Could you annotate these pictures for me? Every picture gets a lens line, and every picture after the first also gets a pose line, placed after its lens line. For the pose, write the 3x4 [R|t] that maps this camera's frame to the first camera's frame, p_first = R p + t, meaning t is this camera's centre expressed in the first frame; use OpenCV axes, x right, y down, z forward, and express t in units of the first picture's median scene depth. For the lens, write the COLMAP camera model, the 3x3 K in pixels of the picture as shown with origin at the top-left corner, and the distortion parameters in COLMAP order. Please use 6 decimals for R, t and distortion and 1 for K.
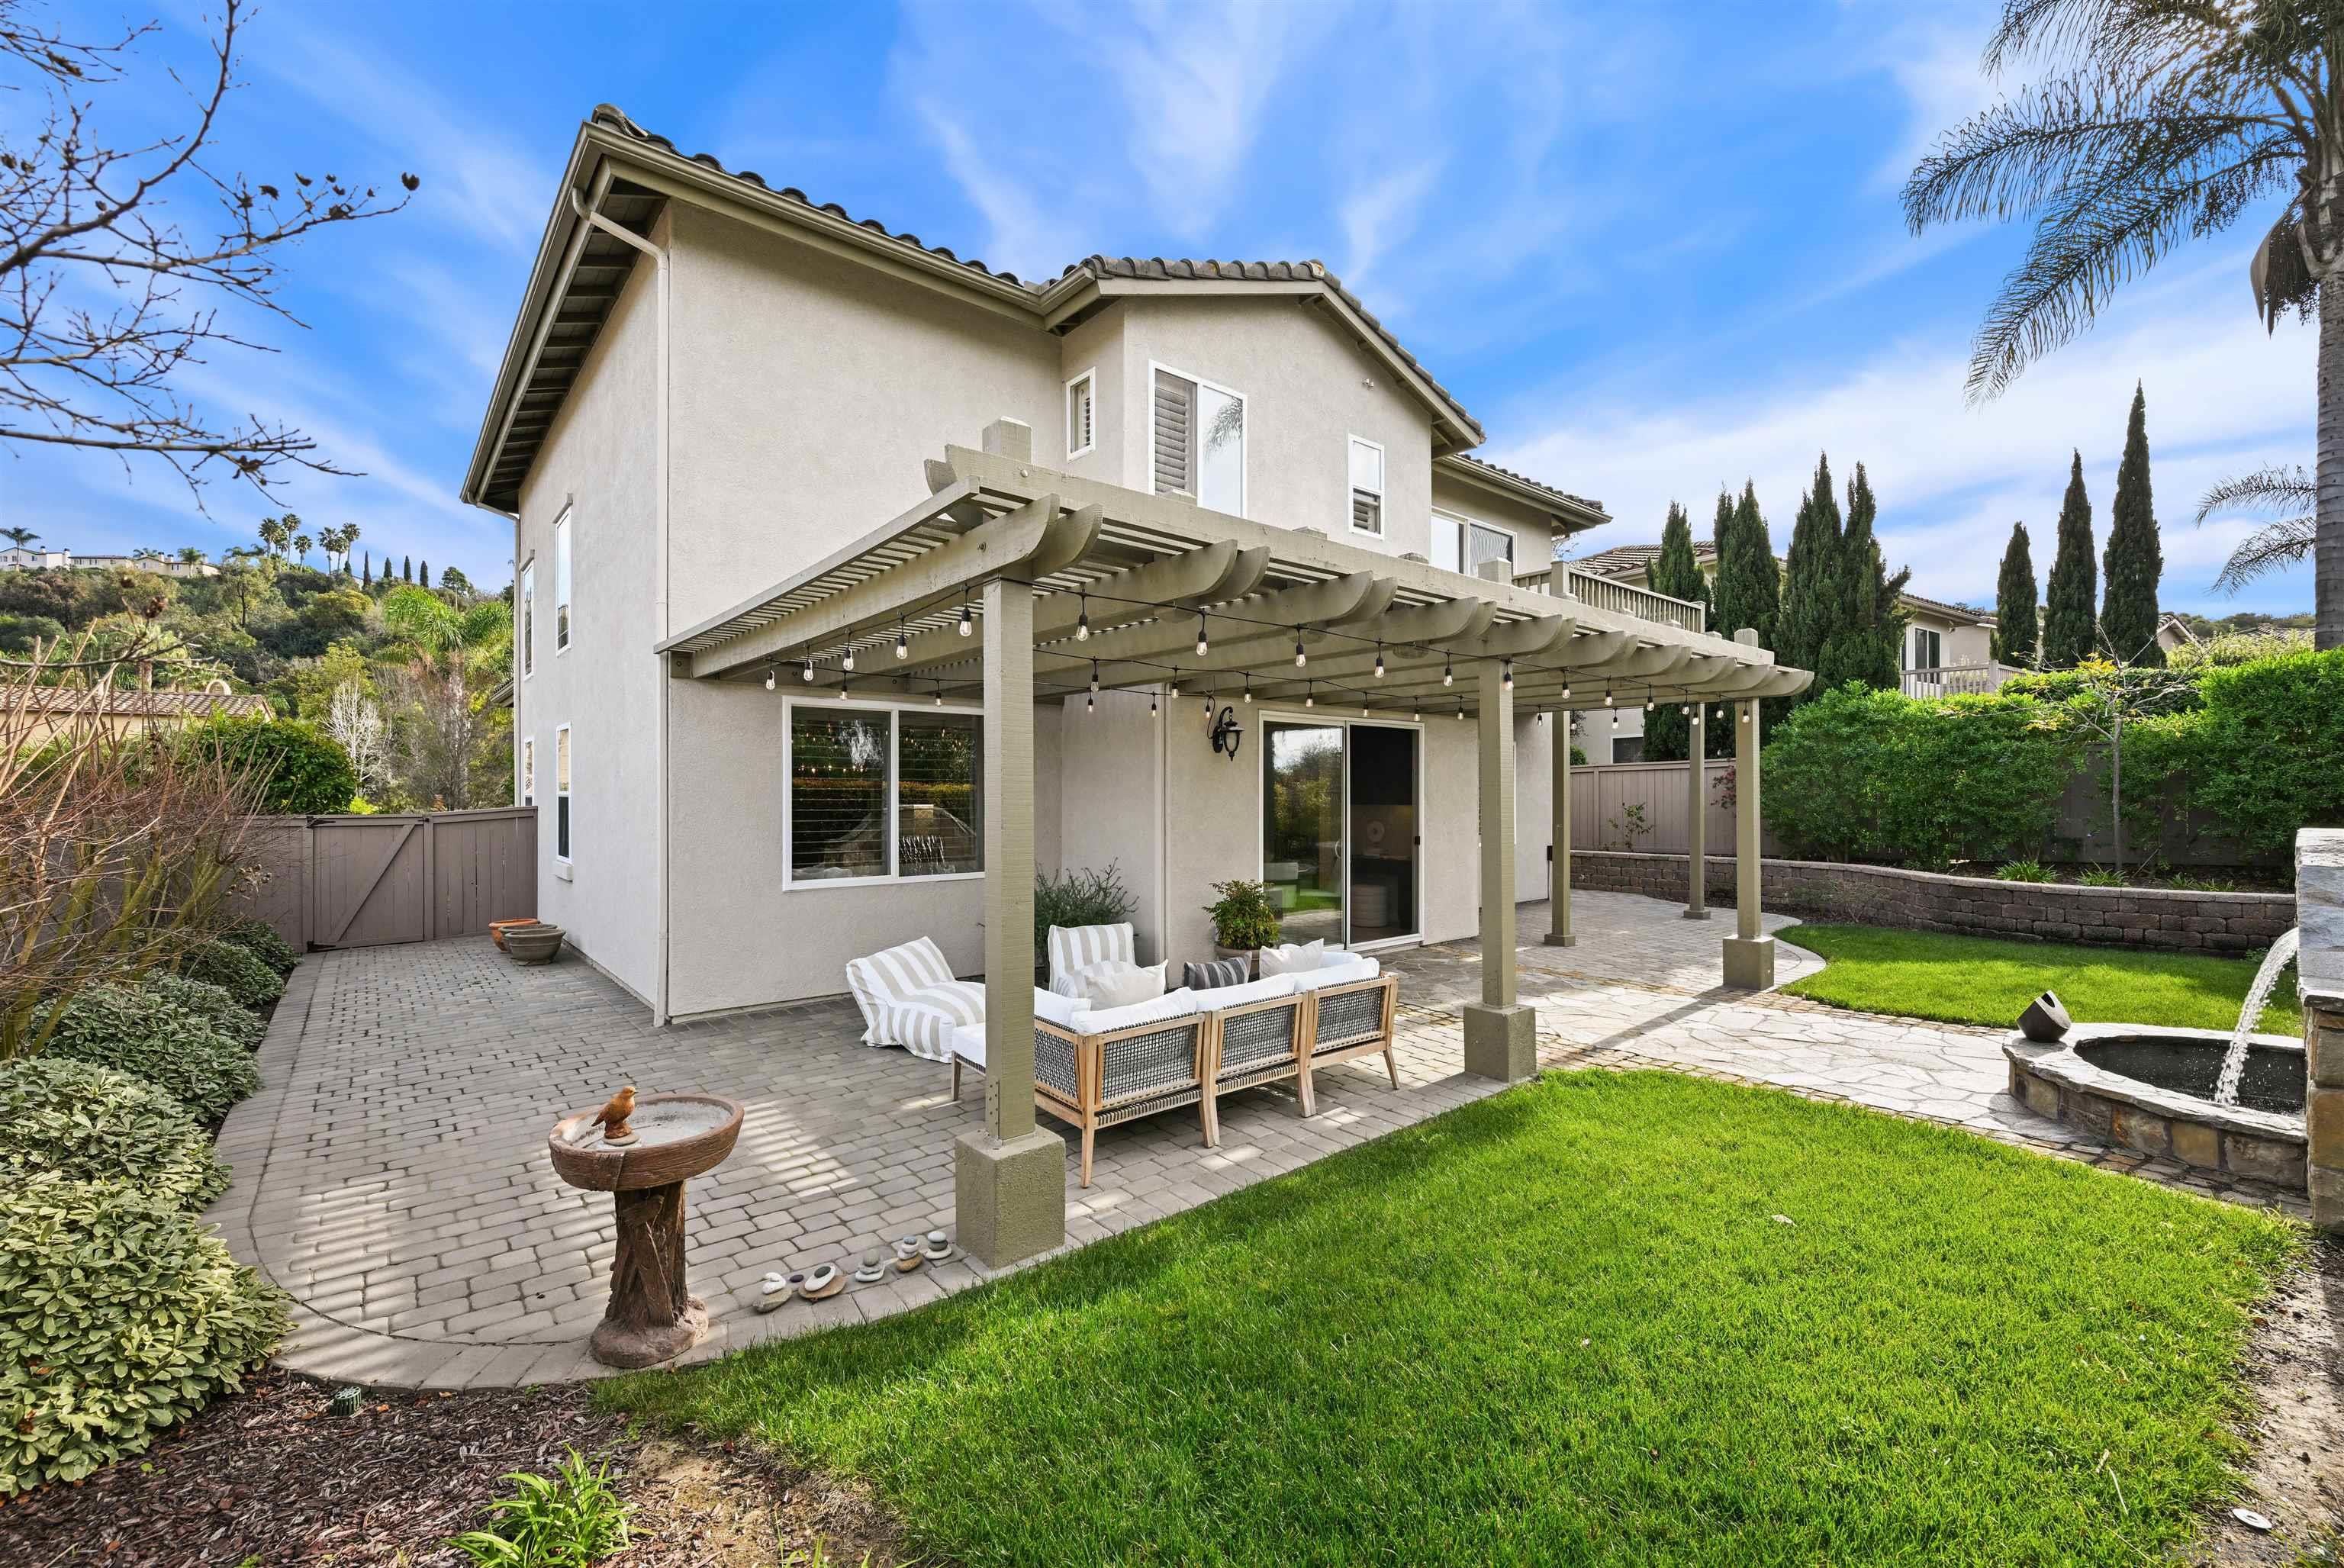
lens RADIAL K [[952.1, 0, 1172.8], [0, 952.1, 800.1], [0, 0, 1]] dist [0.000188, -0.000014]
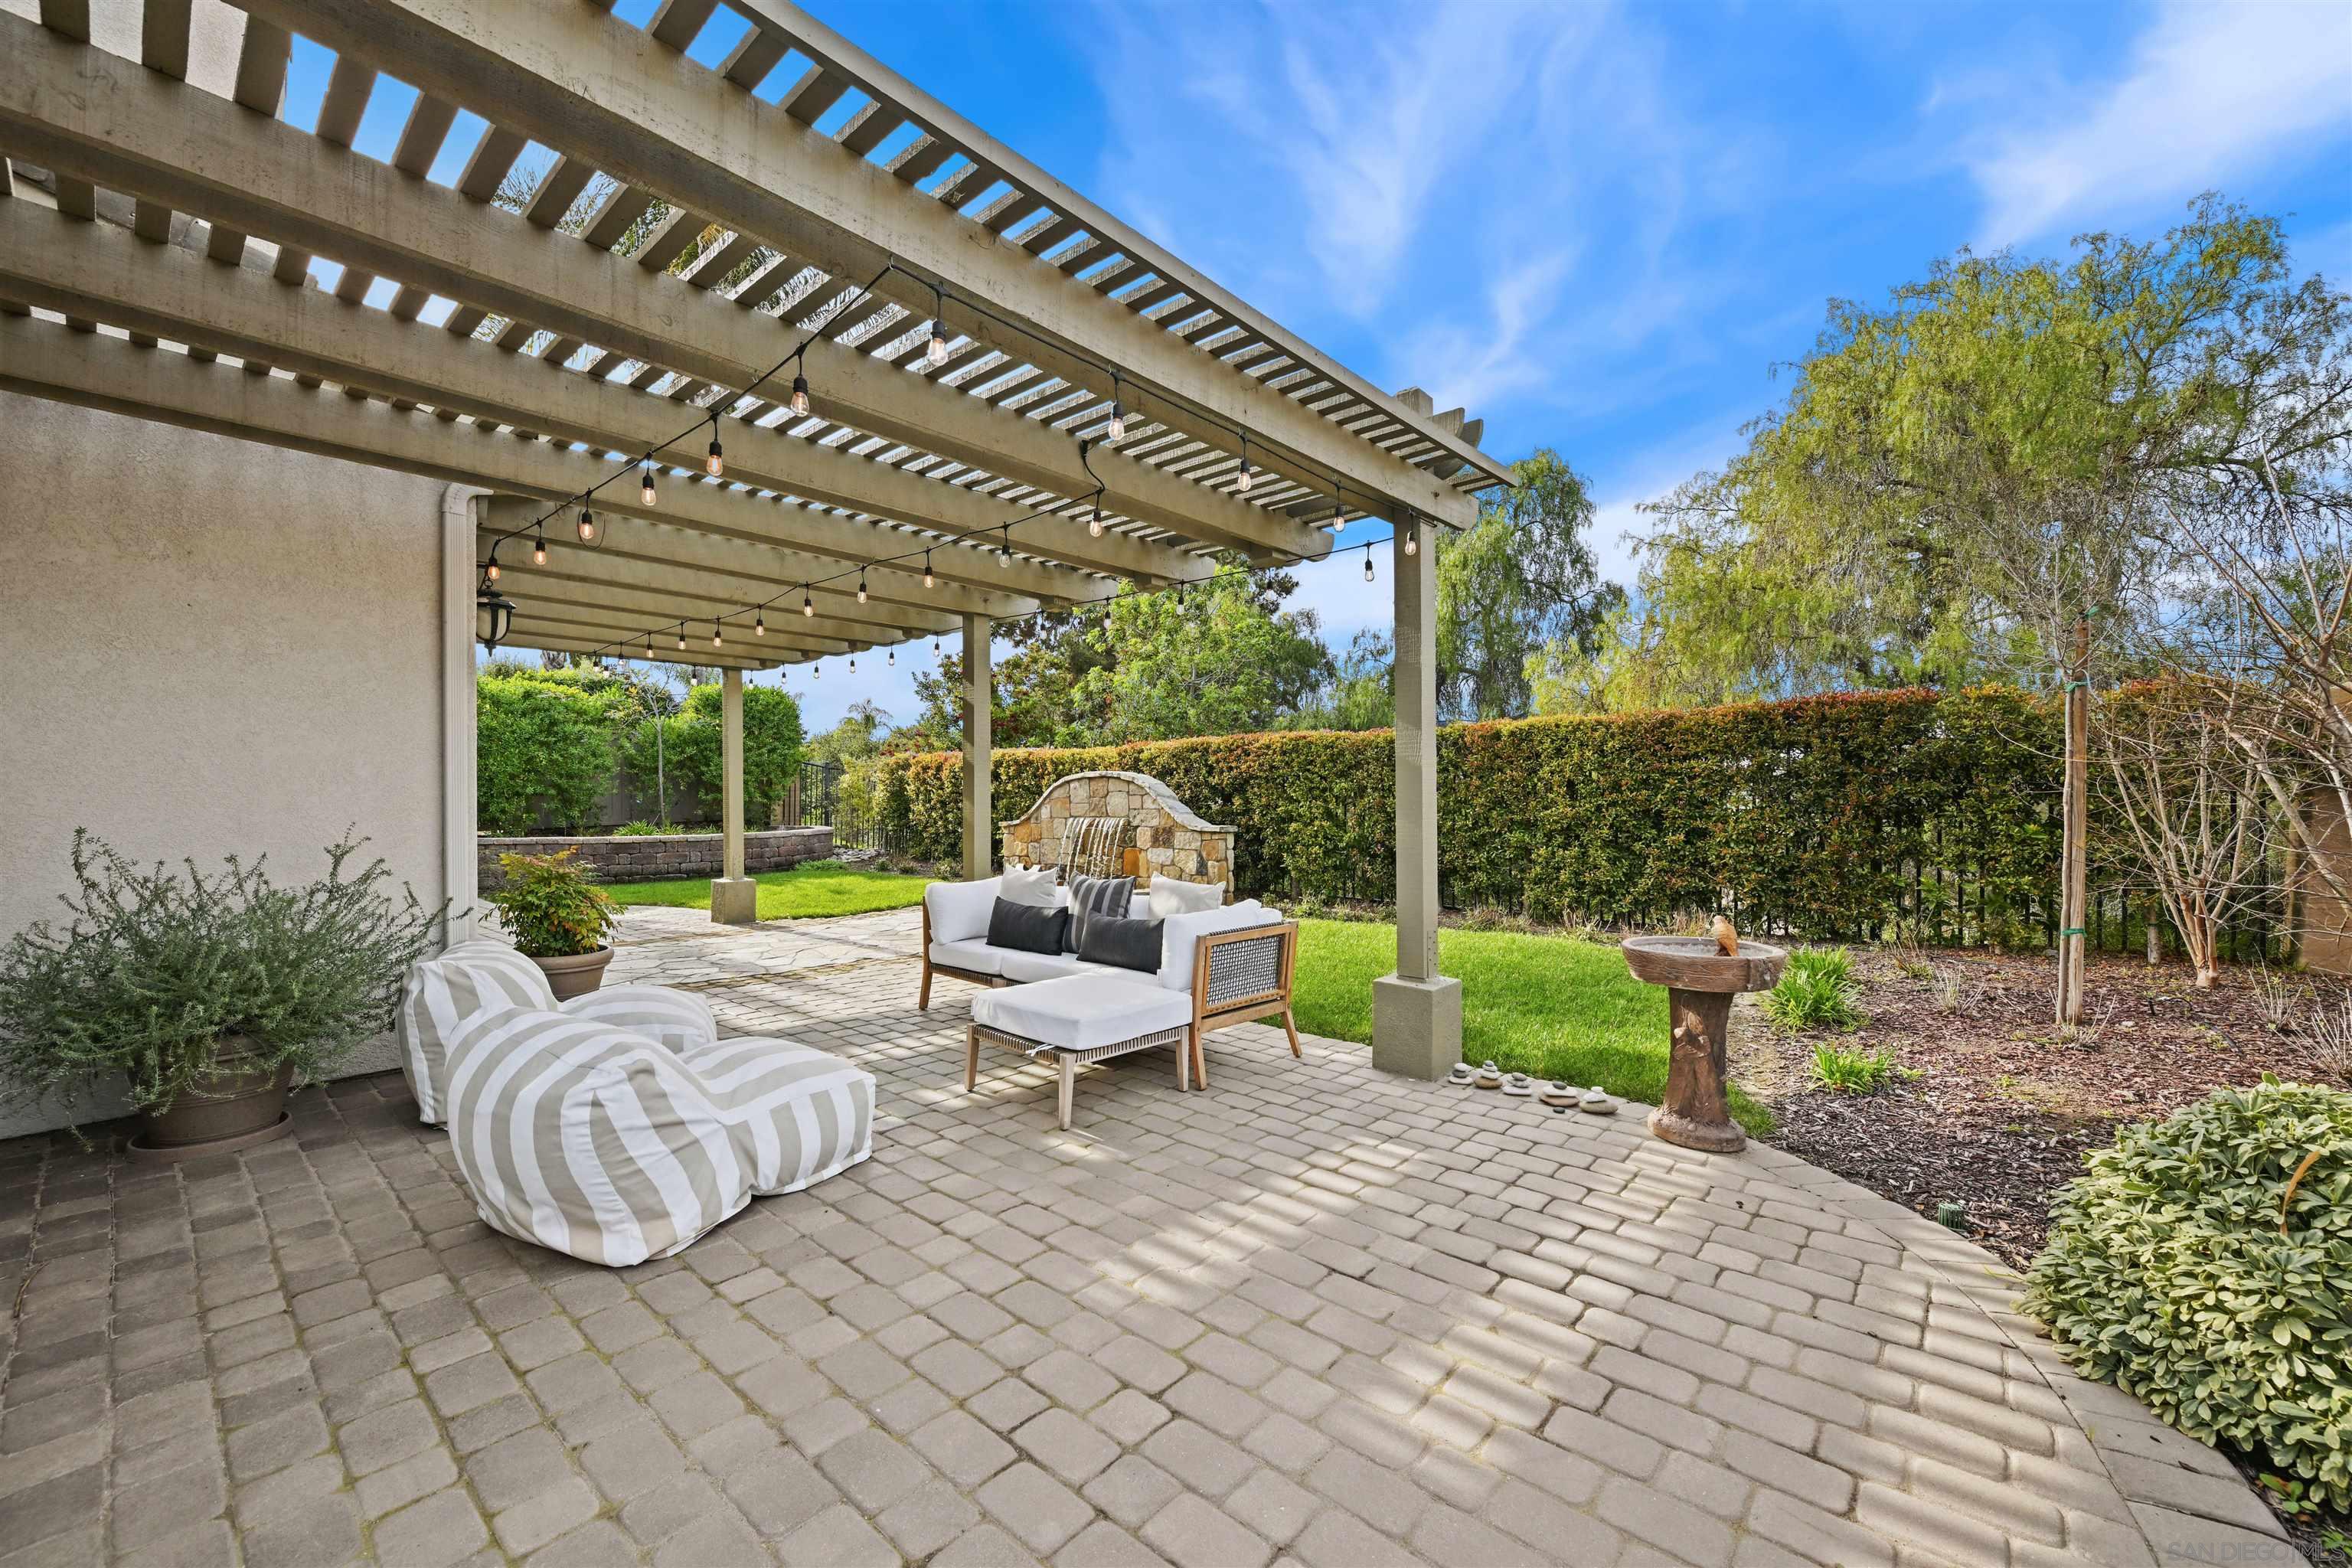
lens RADIAL K [[926.3, 0, 1178.5], [0, 926.3, 793.7], [0, 0, 1]] dist [-0.000316, -0.000264]
pose [[-0.155497, 0.004145, 0.987828, -1.081712], [0.009242, 0.999954, -0.002741, 0.096772], [-0.987793, 0.008703, -0.155528, 1.238173]]
